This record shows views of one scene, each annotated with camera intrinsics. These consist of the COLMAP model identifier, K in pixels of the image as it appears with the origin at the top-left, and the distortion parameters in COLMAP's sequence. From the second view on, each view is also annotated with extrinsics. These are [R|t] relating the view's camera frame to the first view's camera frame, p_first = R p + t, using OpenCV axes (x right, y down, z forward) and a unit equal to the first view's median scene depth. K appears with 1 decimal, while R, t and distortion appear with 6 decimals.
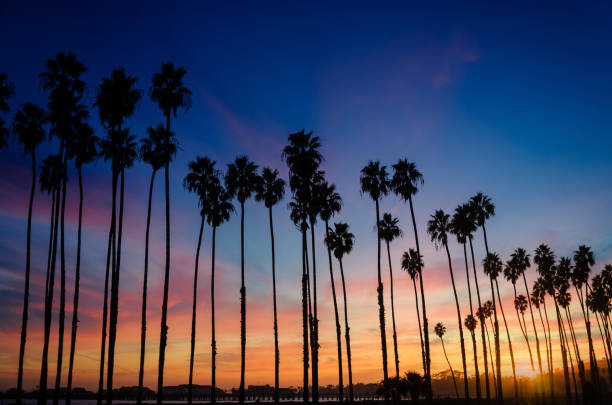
lens RADIAL K [[770.5, 0, 306.0], [0, 770.5, 202.5], [0, 0, 1]] dist [-0.013645, 0.003923]
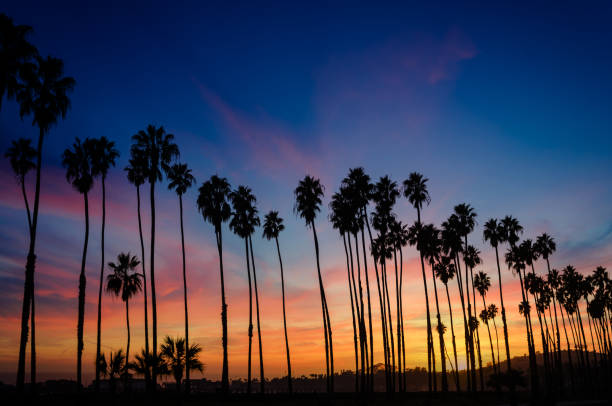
lens RADIAL K [[881.5, 0, 306.0], [0, 881.5, 203.0], [0, 0, 1]] dist [-0.068894, -0.017735]
pose [[0.993936, 0.035591, 0.104044, -0.343019], [-0.039488, 0.998584, 0.035638, -0.103816], [-0.102628, -0.039530, 0.993934, -0.443852]]
